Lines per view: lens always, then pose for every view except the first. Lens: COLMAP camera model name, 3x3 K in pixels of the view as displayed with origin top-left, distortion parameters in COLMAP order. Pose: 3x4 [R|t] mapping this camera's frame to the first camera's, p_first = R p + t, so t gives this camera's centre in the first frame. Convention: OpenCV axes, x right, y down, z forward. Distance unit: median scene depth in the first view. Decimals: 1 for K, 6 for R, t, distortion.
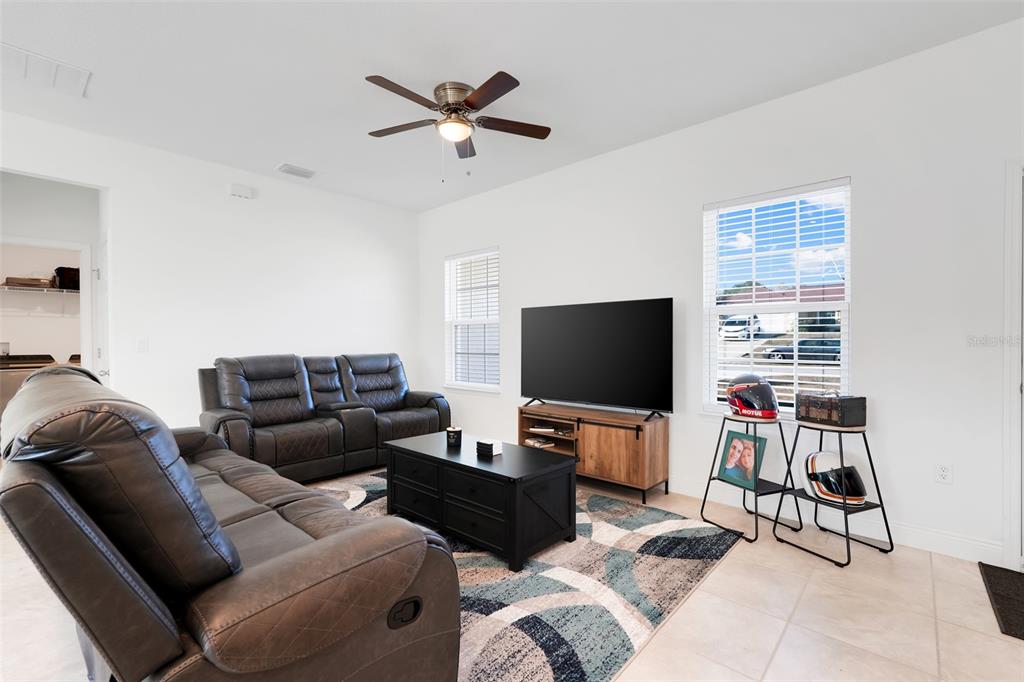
lens RADIAL K [[446.9, 0, 508.8], [0, 446.9, 344.6], [0, 0, 1]] dist [-0.008092, 0.000612]
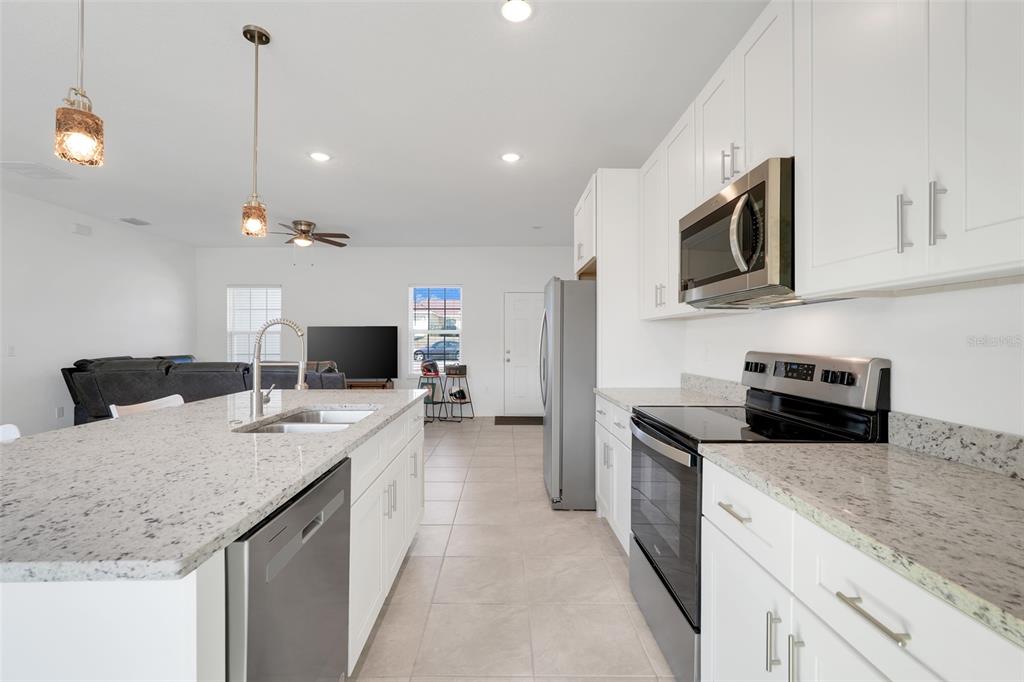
lens RADIAL K [[451.3, 0, 509.5], [0, 451.3, 344.9], [0, 0, 1]] dist [-0.006575, 0.000699]
pose [[0.734595, -0.003311, 0.678498, -0.785933], [0.007147, 0.999970, -0.002858, -0.001700], [-0.678468, 0.006949, 0.734597, -1.080308]]
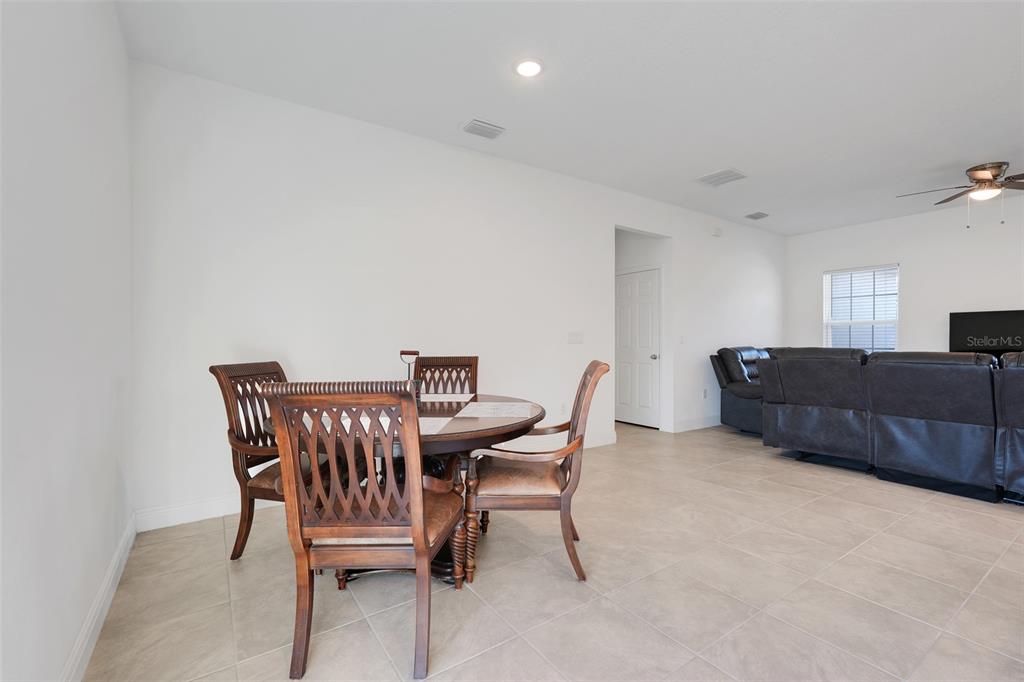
lens RADIAL K [[451.3, 0, 509.5], [0, 451.3, 344.9], [0, 0, 1]] dist [-0.006575, 0.000699]
pose [[0.971330, 0.007935, -0.237602, -1.232994], [-0.008632, 0.999961, -0.001893, 0.033870], [0.237578, 0.003890, 0.971361, -0.765354]]
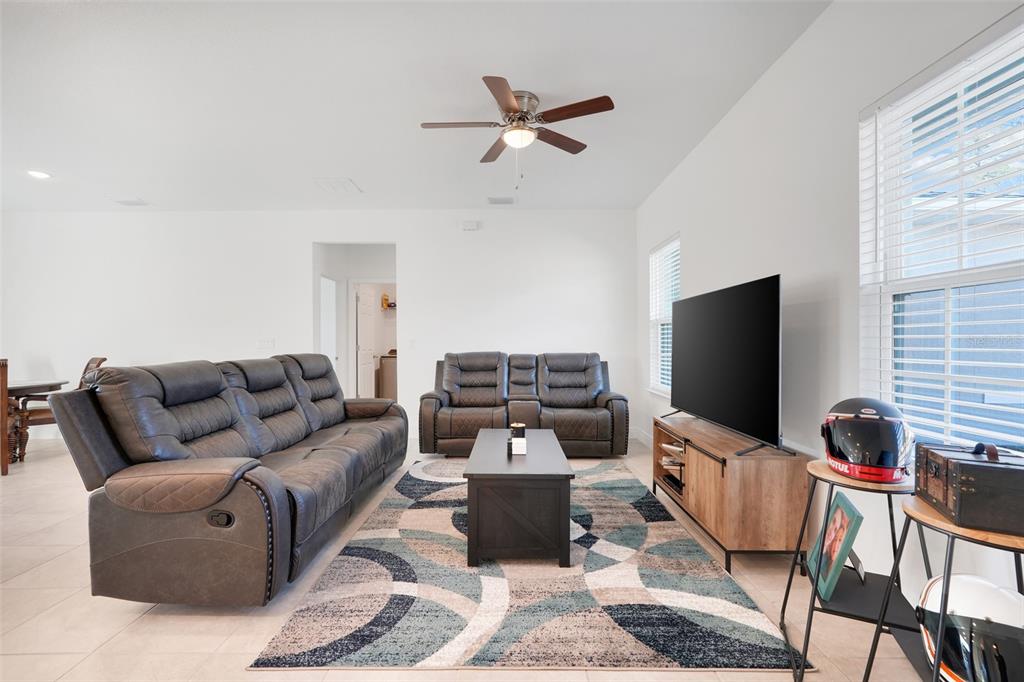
lens RADIAL K [[446.9, 0, 508.8], [0, 446.9, 344.6], [0, 0, 1]] dist [-0.008092, 0.000612]
pose [[0.676239, 0.005387, -0.736663, 0.610889], [-0.005399, 0.999983, 0.002357, -0.000988], [0.736663, 0.002383, 0.676256, 0.275032]]
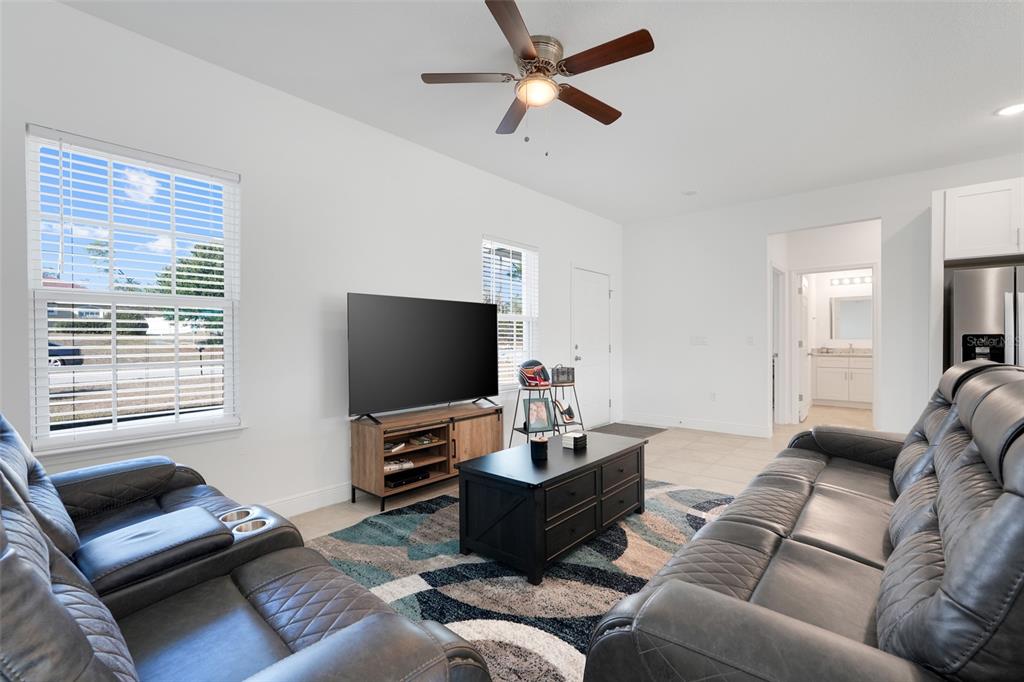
lens RADIAL K [[451.3, 0, 509.5], [0, 451.3, 344.9], [0, 0, 1]] dist [-0.006575, 0.000699]
pose [[-0.024136, -0.012098, 0.999635, -0.962792], [0.009884, 0.999875, 0.012340, -0.005778], [-0.999660, 0.010178, -0.024013, 1.047747]]
